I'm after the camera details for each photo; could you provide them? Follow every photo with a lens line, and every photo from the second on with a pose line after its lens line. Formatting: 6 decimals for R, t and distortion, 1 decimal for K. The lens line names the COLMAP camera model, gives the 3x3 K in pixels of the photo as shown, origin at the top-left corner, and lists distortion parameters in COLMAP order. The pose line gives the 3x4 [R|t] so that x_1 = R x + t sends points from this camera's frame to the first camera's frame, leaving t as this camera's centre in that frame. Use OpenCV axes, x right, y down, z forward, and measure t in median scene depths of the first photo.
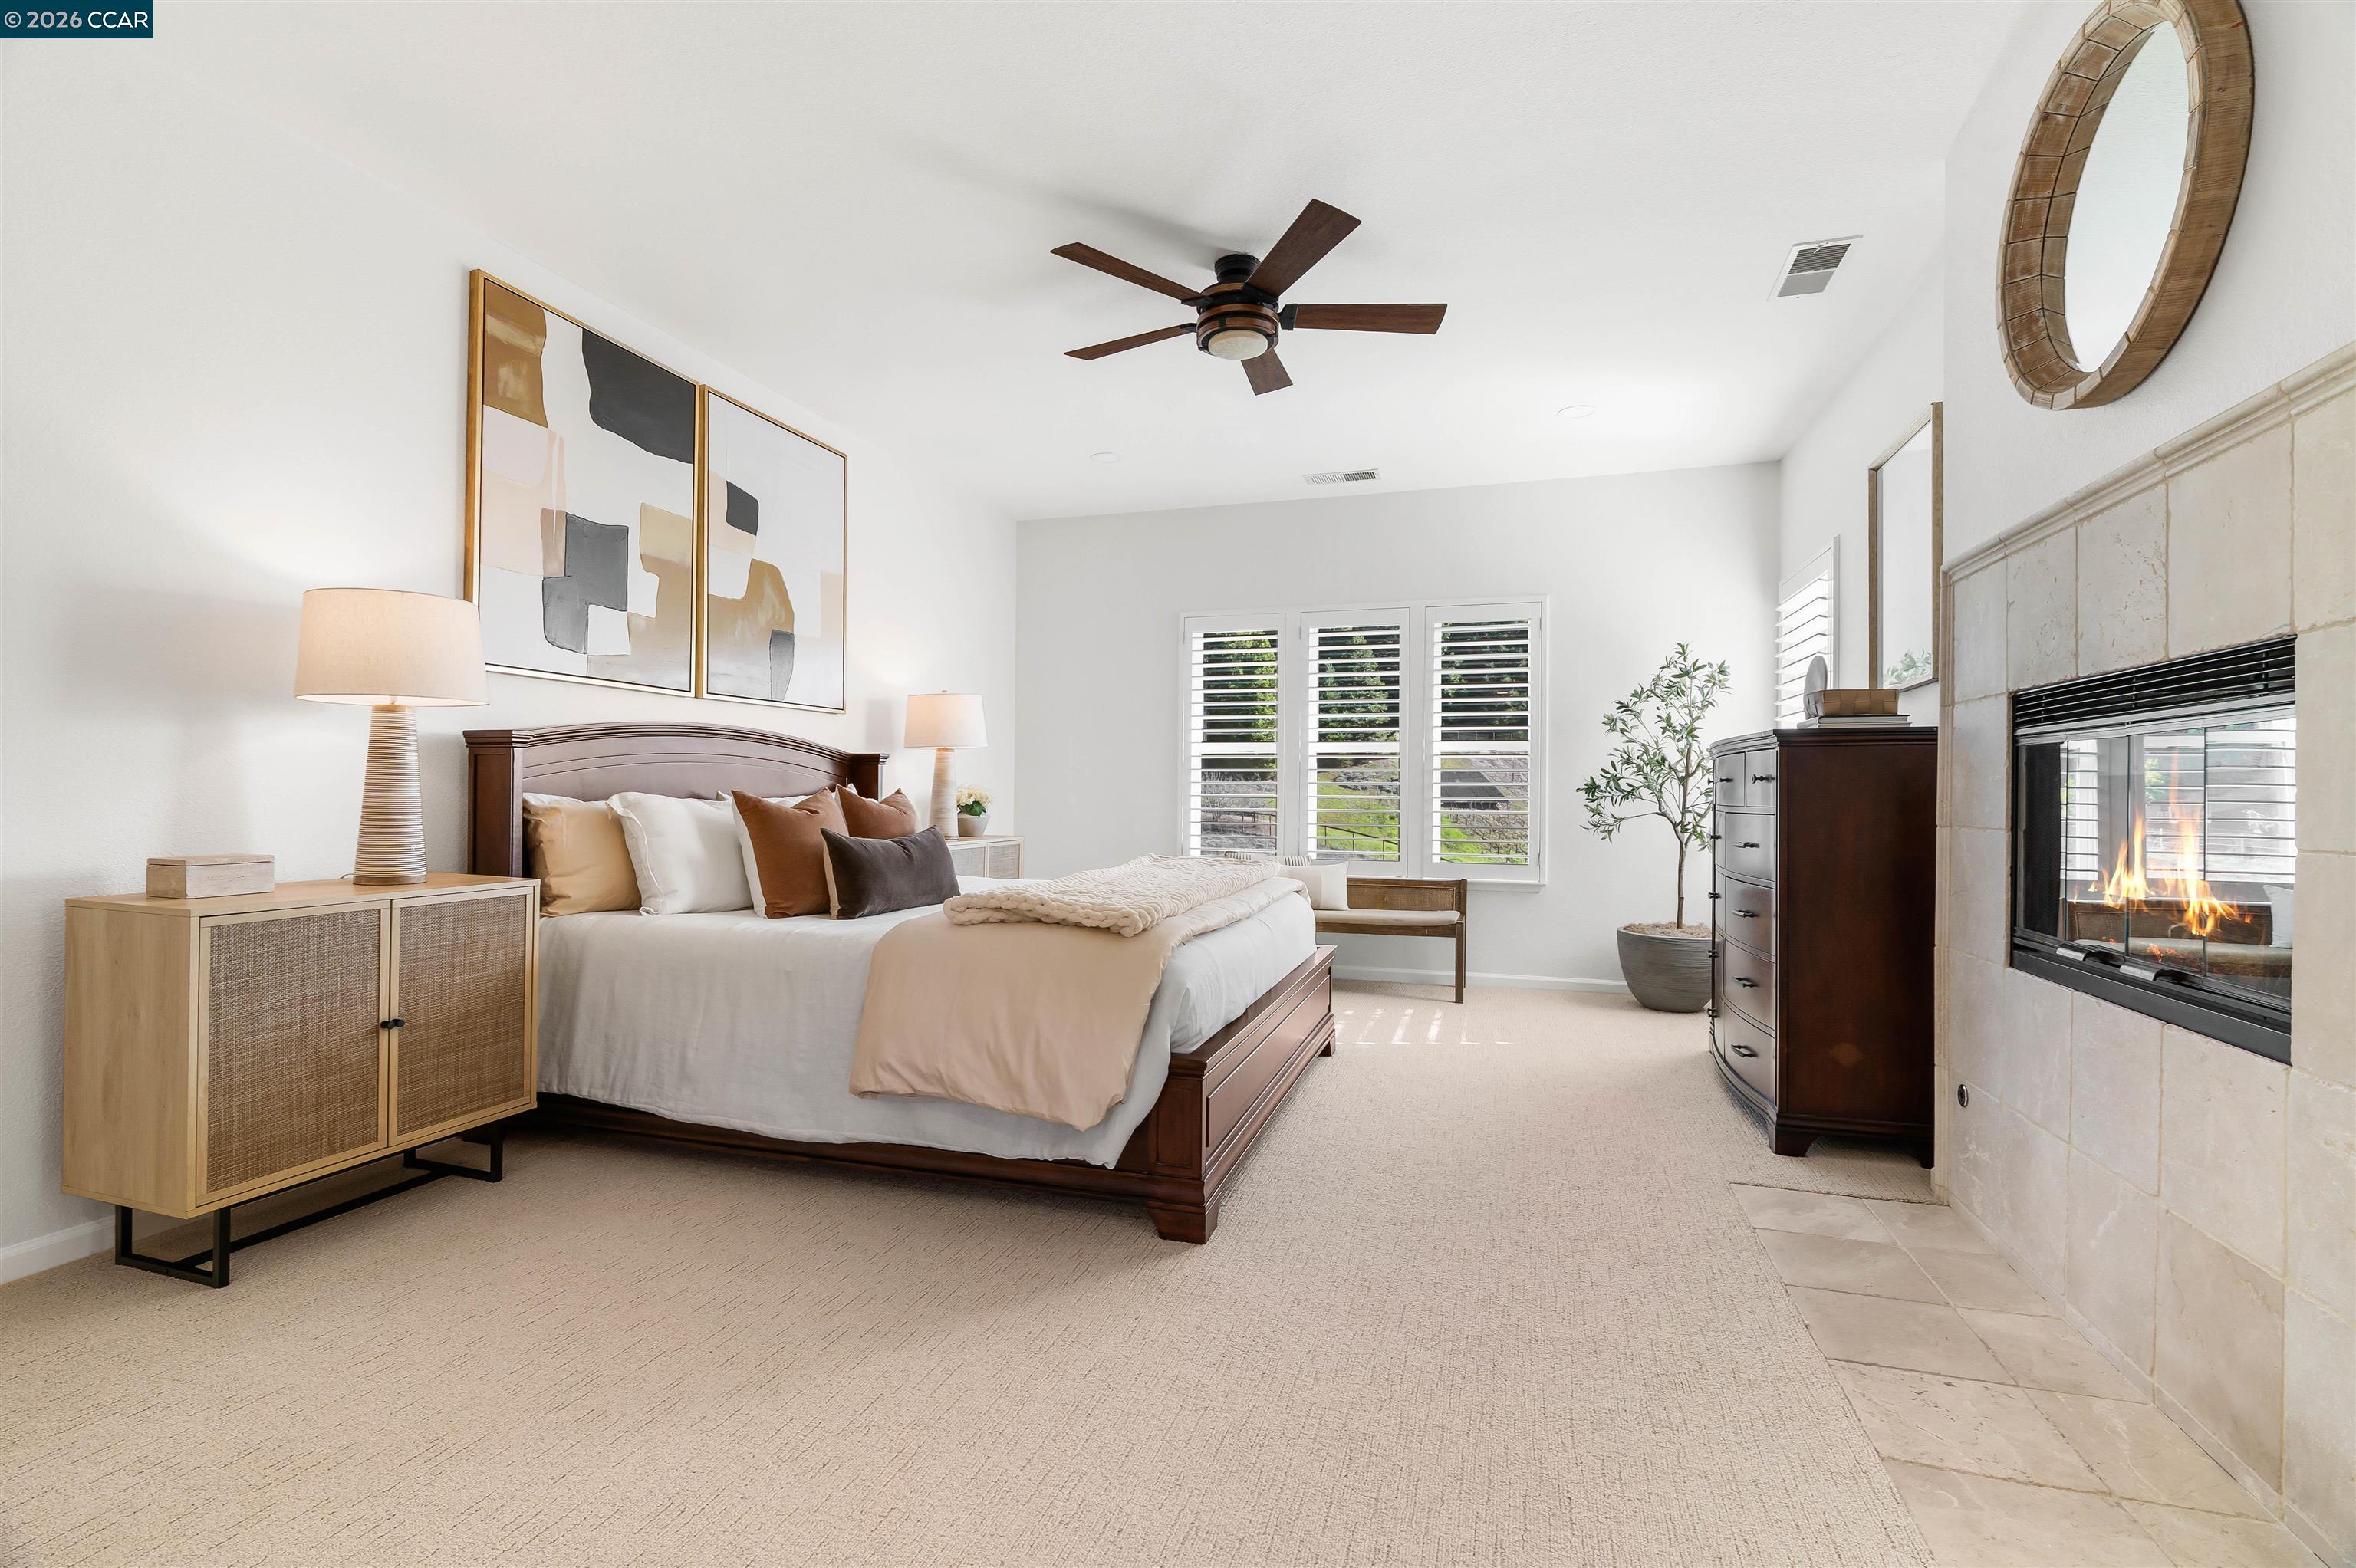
lens RADIAL K [[1063.9, 0, 1183.1], [0, 1063.9, 793.6], [0, 0, 1]] dist [-0.007807, 0.003176]
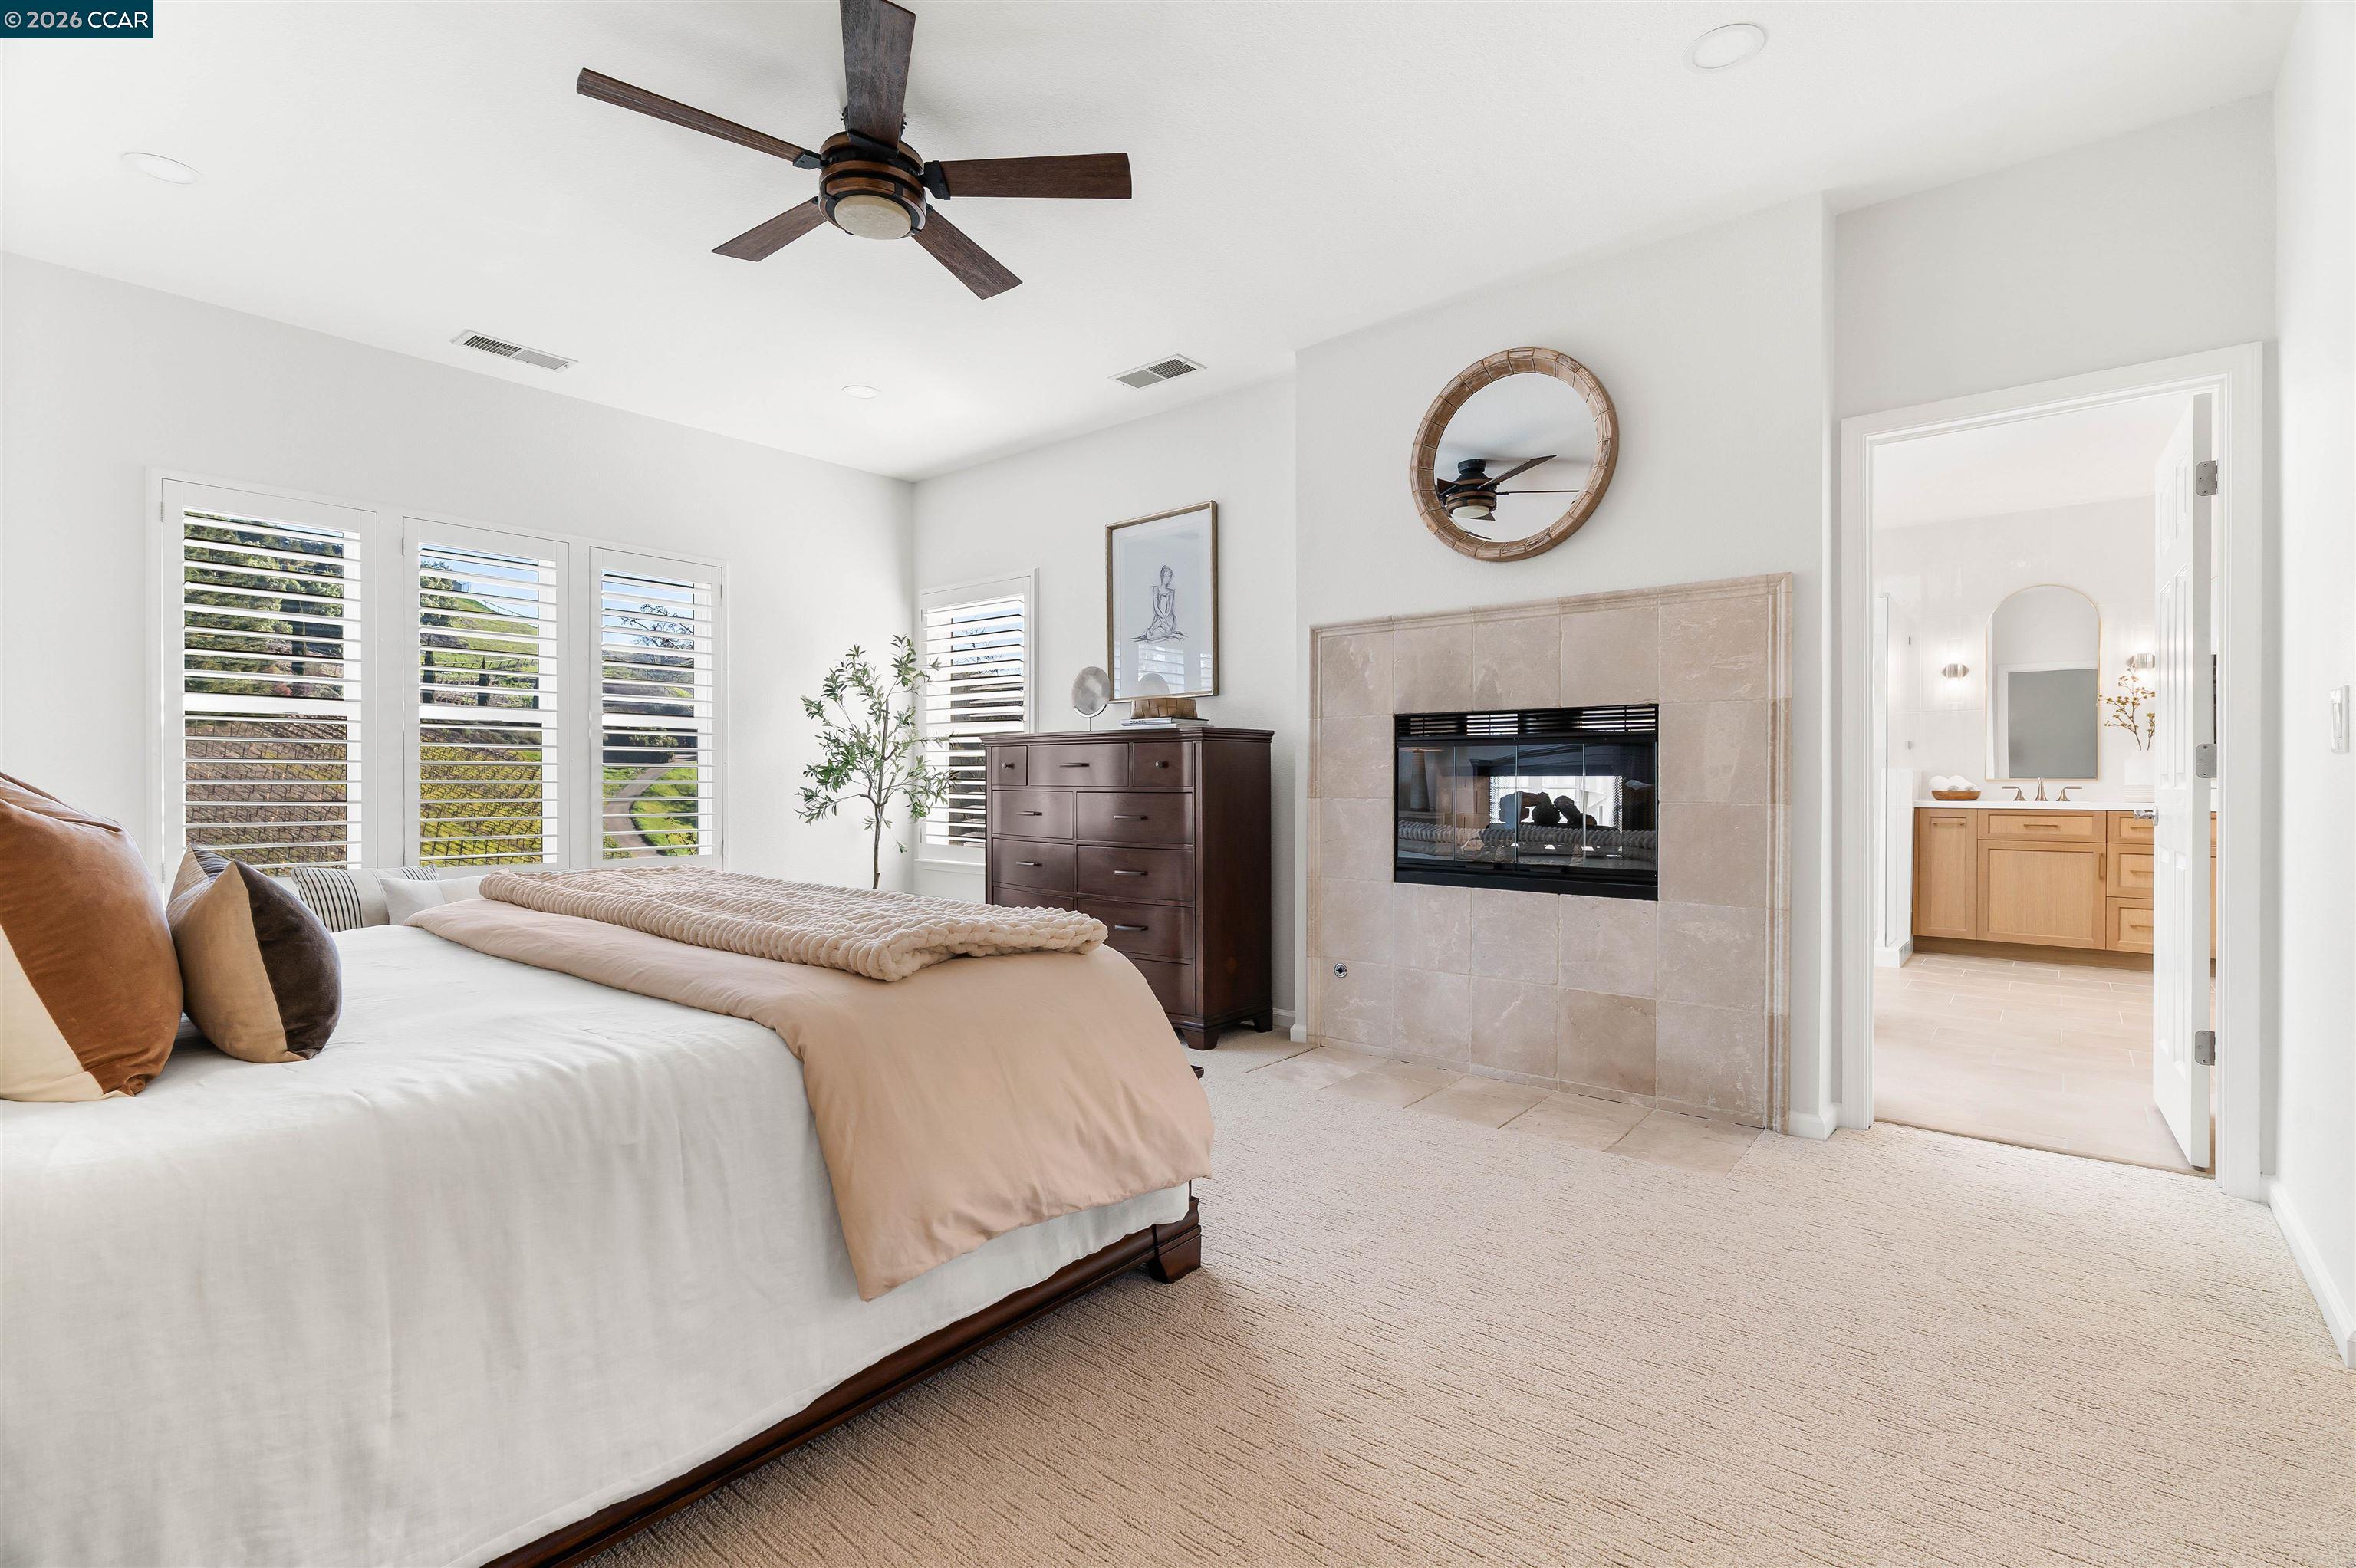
lens RADIAL K [[1063.9, 0, 1186.0], [0, 1063.9, 783.7], [0, 0, 1]] dist [-0.007807, 0.003176]
pose [[0.373112, -0.008427, 0.927748, -0.745876], [0.001533, 0.999963, 0.008467, -0.002758], [-0.927785, -0.001737, 0.373111, 0.594843]]
